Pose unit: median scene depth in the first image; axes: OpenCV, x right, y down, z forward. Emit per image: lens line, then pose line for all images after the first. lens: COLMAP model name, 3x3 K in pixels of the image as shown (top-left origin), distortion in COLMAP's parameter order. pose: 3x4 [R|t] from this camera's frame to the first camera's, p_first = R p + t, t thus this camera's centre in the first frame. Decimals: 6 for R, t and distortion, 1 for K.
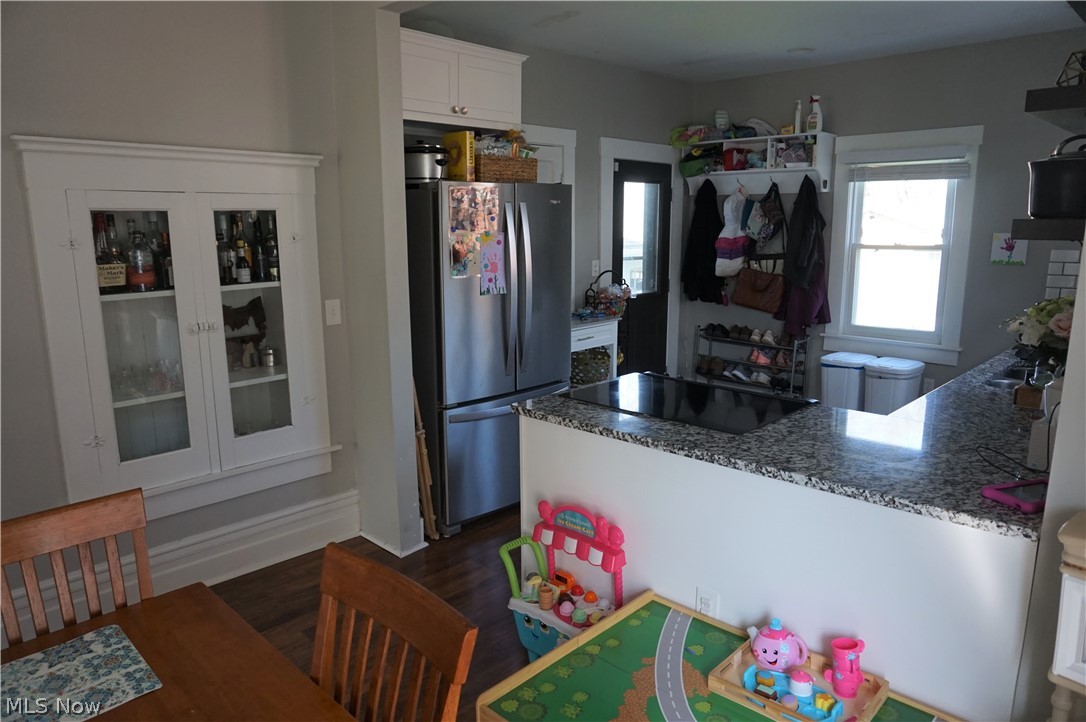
lens RADIAL K [[729.6, 0, 543.0], [0, 729.6, 361.0], [0, 0, 1]] dist [-0.024133, 0.008427]
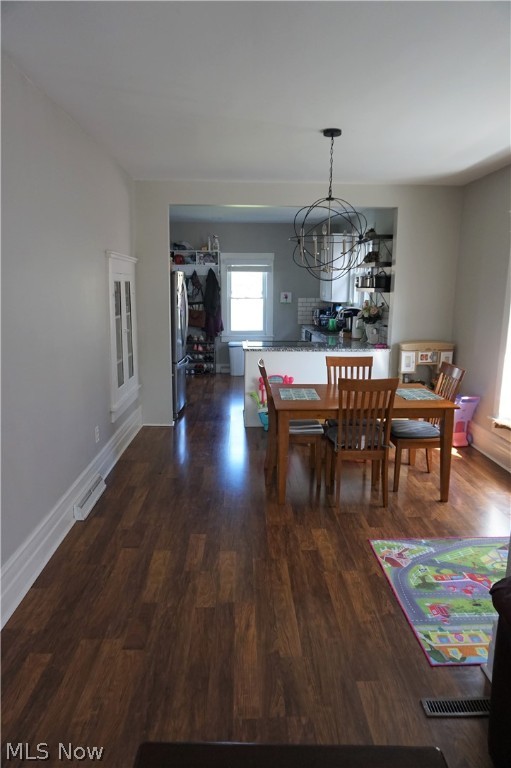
lens RADIAL K [[516.0, 0, 255.5], [0, 516.0, 384.0], [0, 0, 1]] dist [-0.024133, 0.008427]
pose [[0.694464, -0.123884, 0.708783, -0.786250], [0.126380, 0.990754, 0.049341, 0.053666], [-0.708342, 0.055310, 0.703699, -0.264171]]
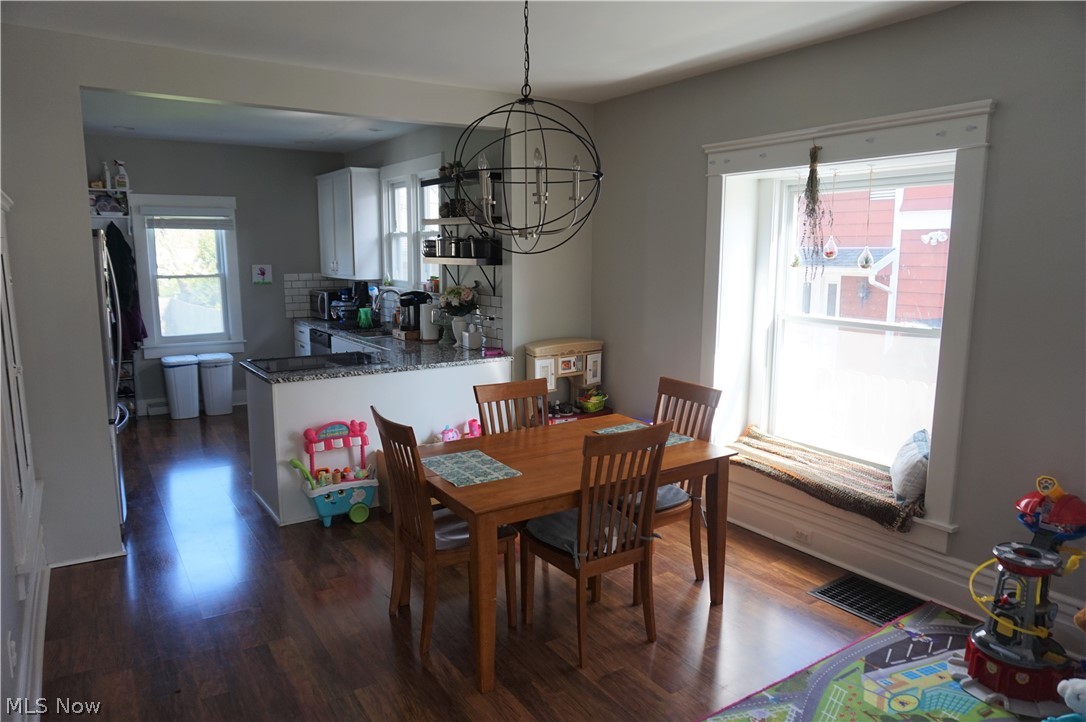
lens RADIAL K [[729.6, 0, 543.0], [0, 729.6, 361.0], [0, 0, 1]] dist [-0.024133, 0.008427]
pose [[0.217527, -0.142924, 0.965533, -0.723940], [0.183069, 0.977640, 0.103471, -0.016441], [-0.958732, 0.154252, 0.238828, 0.034669]]
